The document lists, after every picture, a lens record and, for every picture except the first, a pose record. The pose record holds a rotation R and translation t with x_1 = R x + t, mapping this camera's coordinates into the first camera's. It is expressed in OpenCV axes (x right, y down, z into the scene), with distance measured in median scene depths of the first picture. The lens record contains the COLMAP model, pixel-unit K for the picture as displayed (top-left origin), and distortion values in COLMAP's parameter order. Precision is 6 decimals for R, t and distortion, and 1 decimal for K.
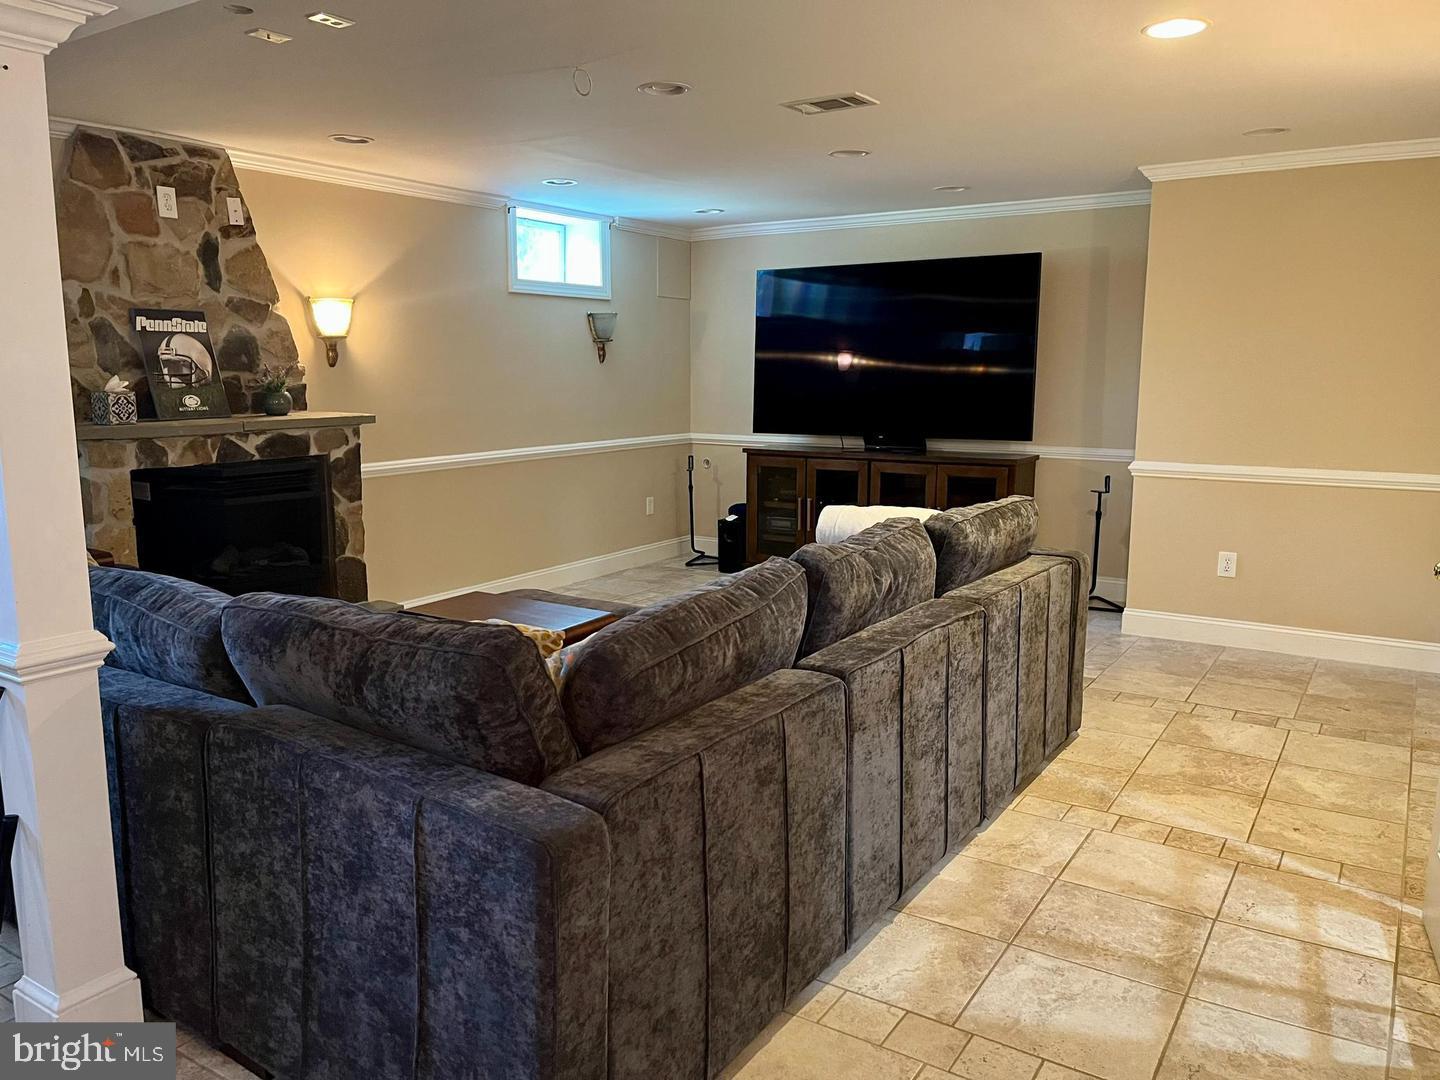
lens RADIAL K [[1091.3, 0, 713.3], [0, 1091.3, 538.1], [0, 0, 1]] dist [0.066797, -0.079081]
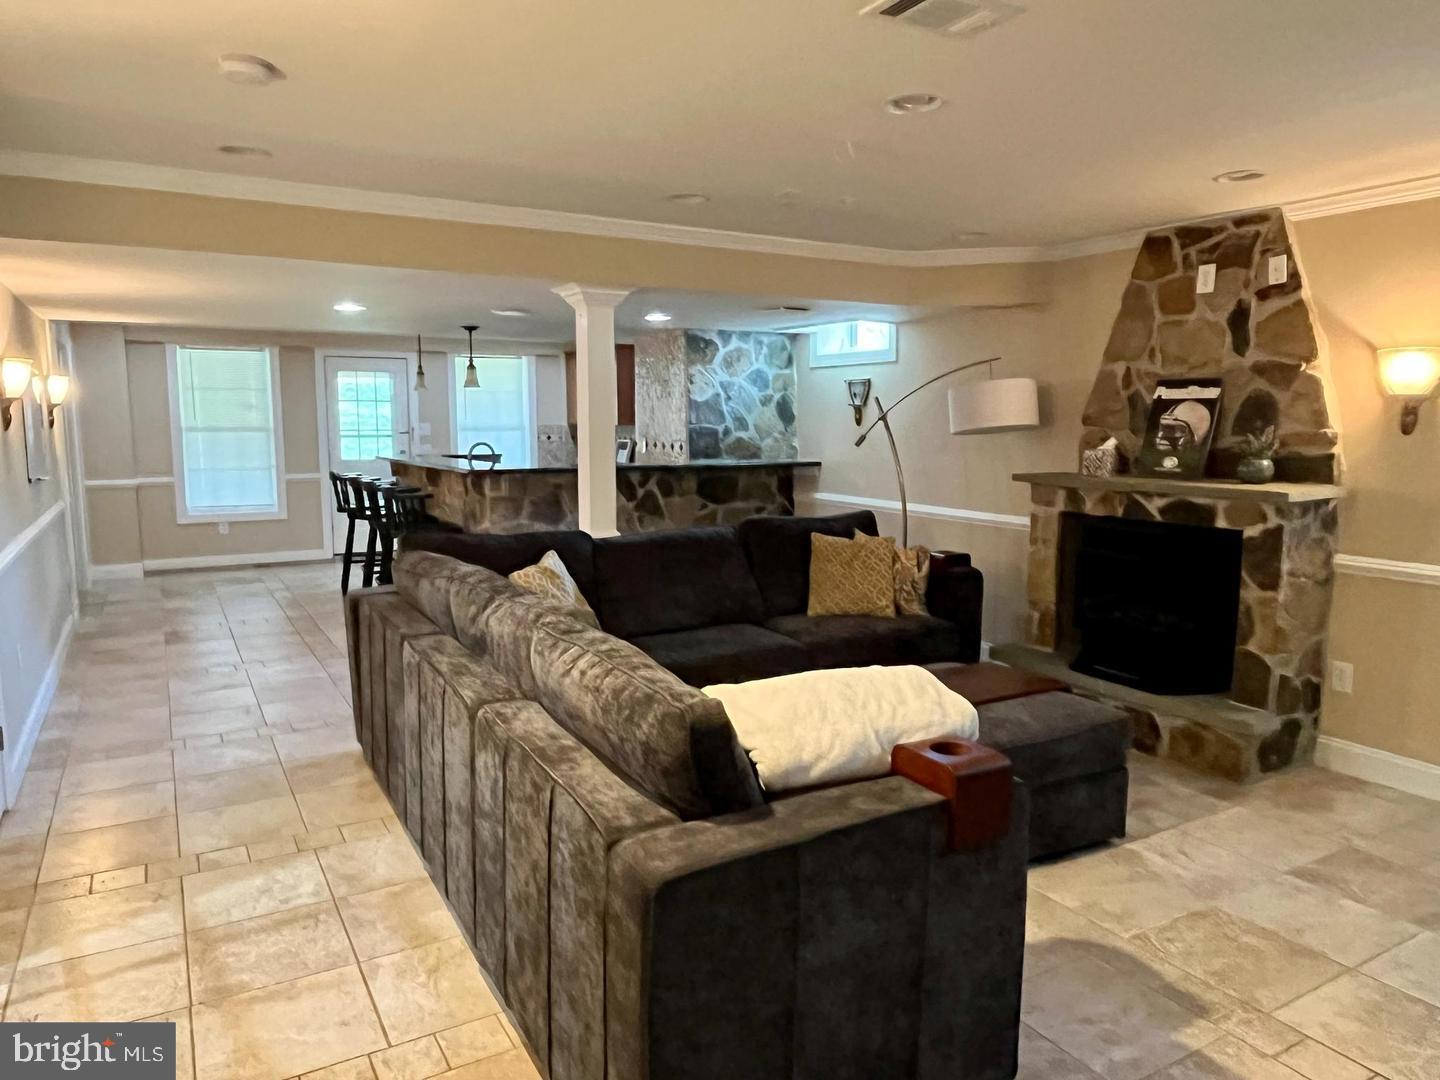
lens RADIAL K [[955.3, 0, 693.2], [0, 955.3, 533.2], [0, 0, 1]] dist [-0.001254, 0.002641]
pose [[-0.463669, 0.108627, -0.879324, 0.568824], [-0.142136, 0.970483, 0.194836, -0.171171], [0.874533, 0.215323, -0.434543, 1.003756]]
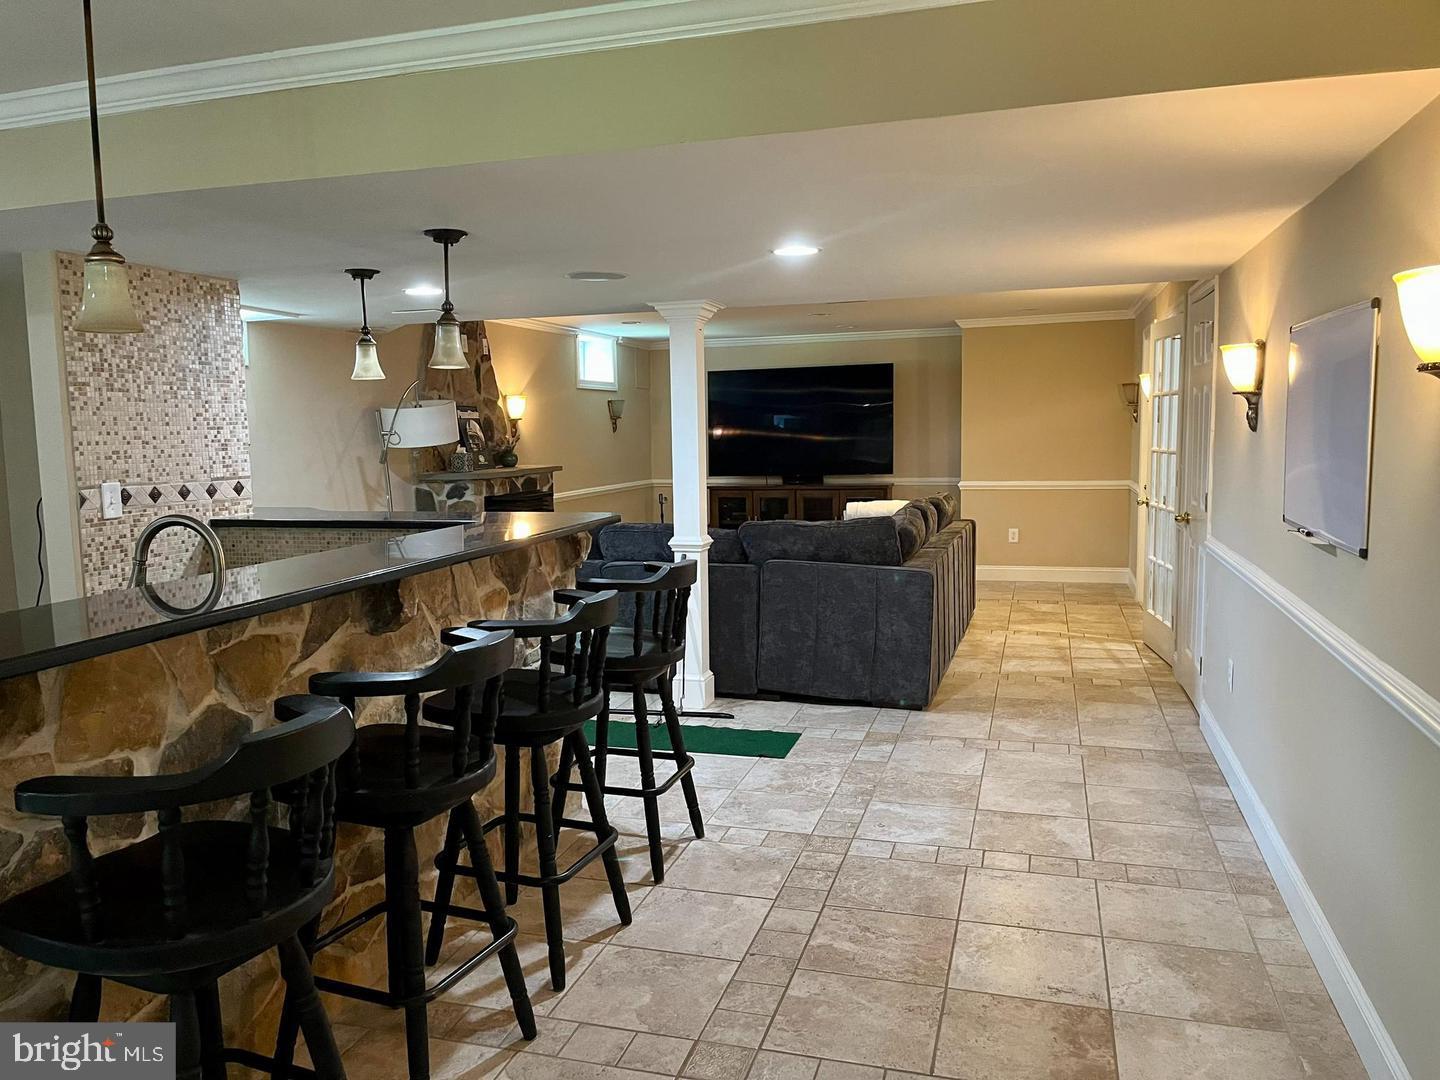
lens RADIAL K [[1091.3, 0, 705.8], [0, 1091.3, 549.2], [0, 0, 1]] dist [0.066797, -0.079081]
pose [[0.961970, -0.047295, 0.269030, -0.595745], [0.060975, 0.997225, -0.042719, 0.107809], [-0.266263, 0.057499, 0.962184, -0.706098]]
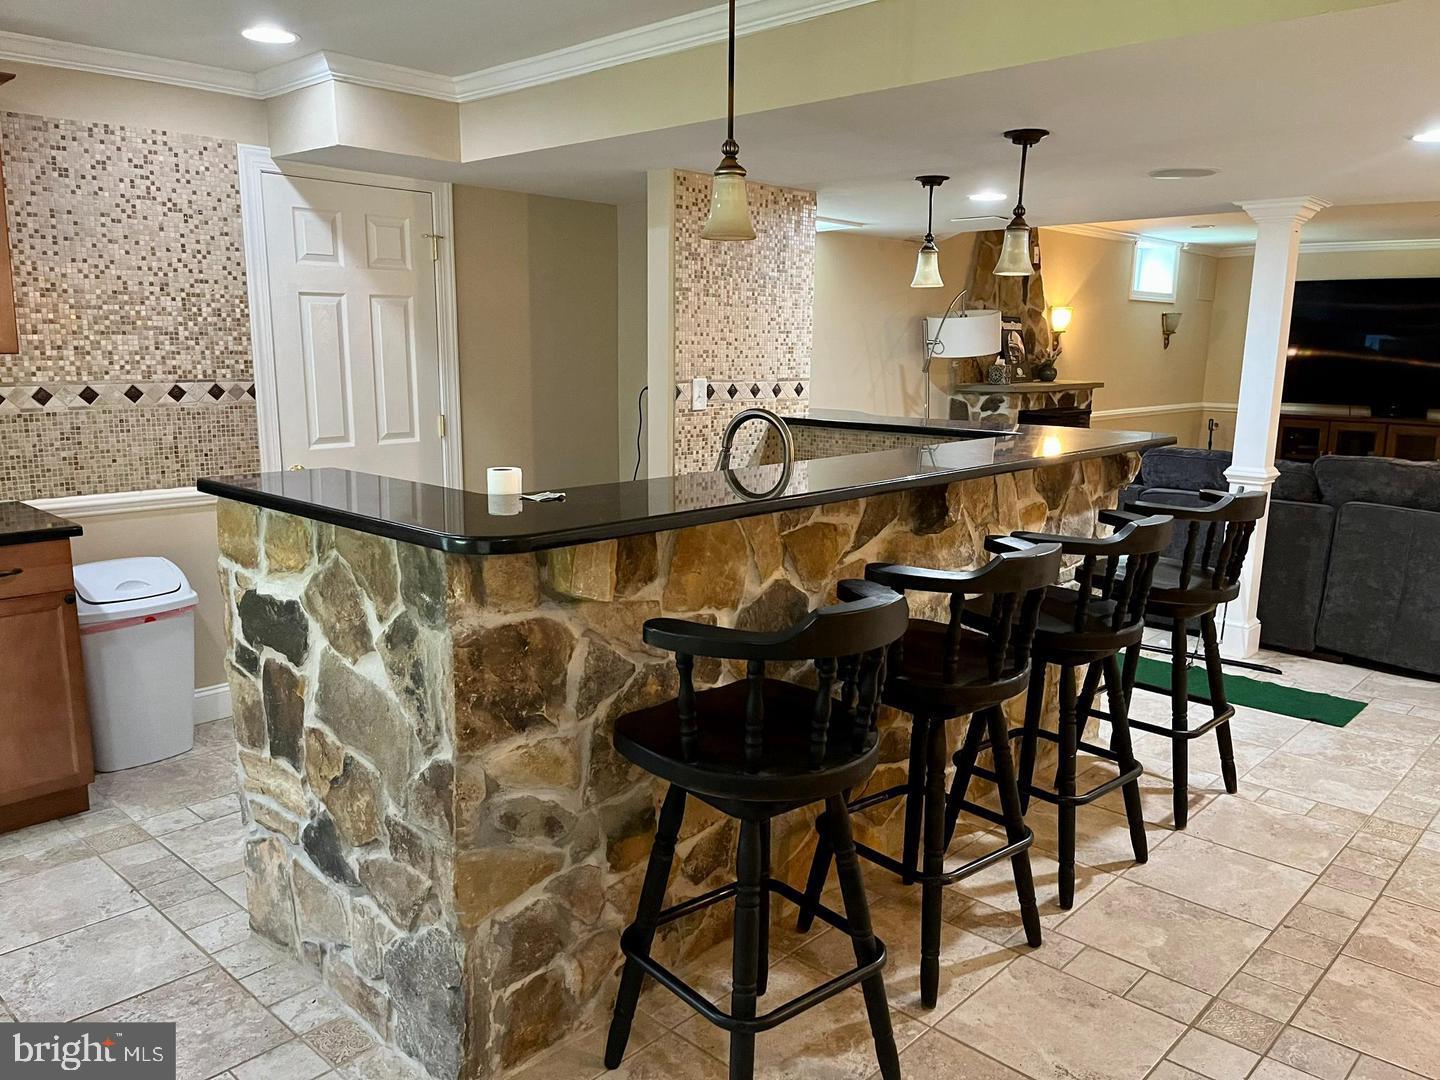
lens RADIAL K [[1091.3, 0, 720.9], [0, 1091.3, 549.0], [0, 0, 1]] dist [0.066797, -0.079081]
pose [[0.984183, 0.048092, -0.170500, -0.615593], [-0.043605, 0.998599, 0.029966, 0.112355], [0.171703, -0.022057, 0.984902, -0.711645]]
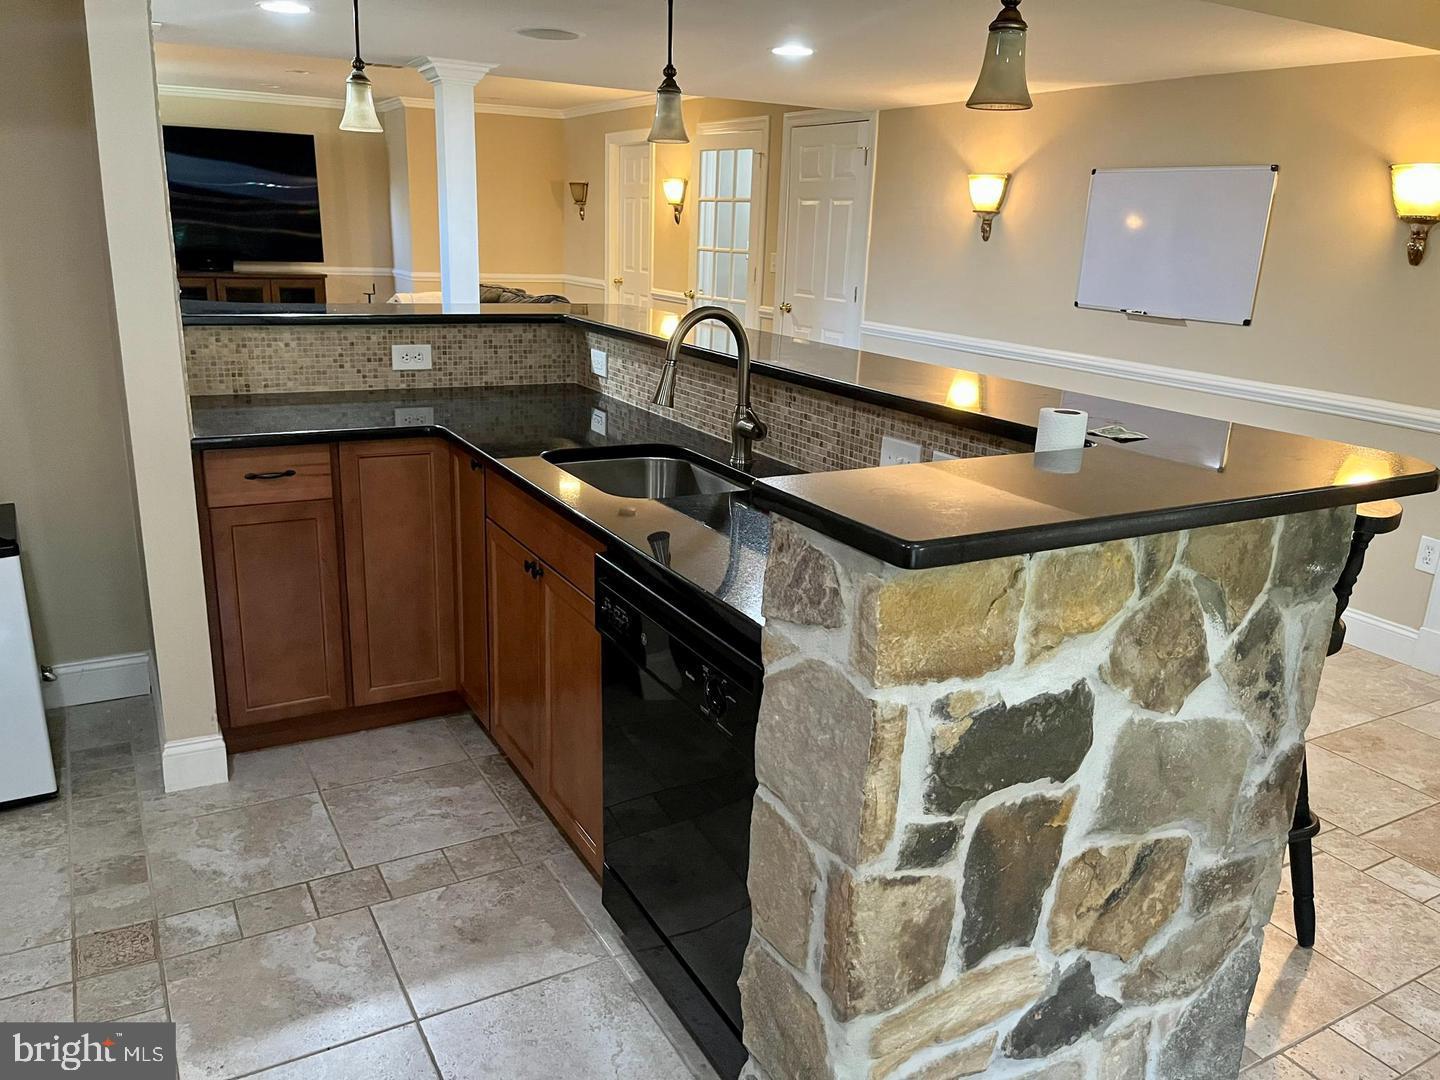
lens RADIAL K [[1091.3, 0, 723.5], [0, 1091.3, 548.5], [0, 0, 1]] dist [0.066797, -0.079081]
pose [[0.459827, -0.233061, 0.856879, -1.188359], [0.103362, 0.972433, 0.209023, 0.049867], [-0.881973, -0.007545, 0.471240, -0.309806]]
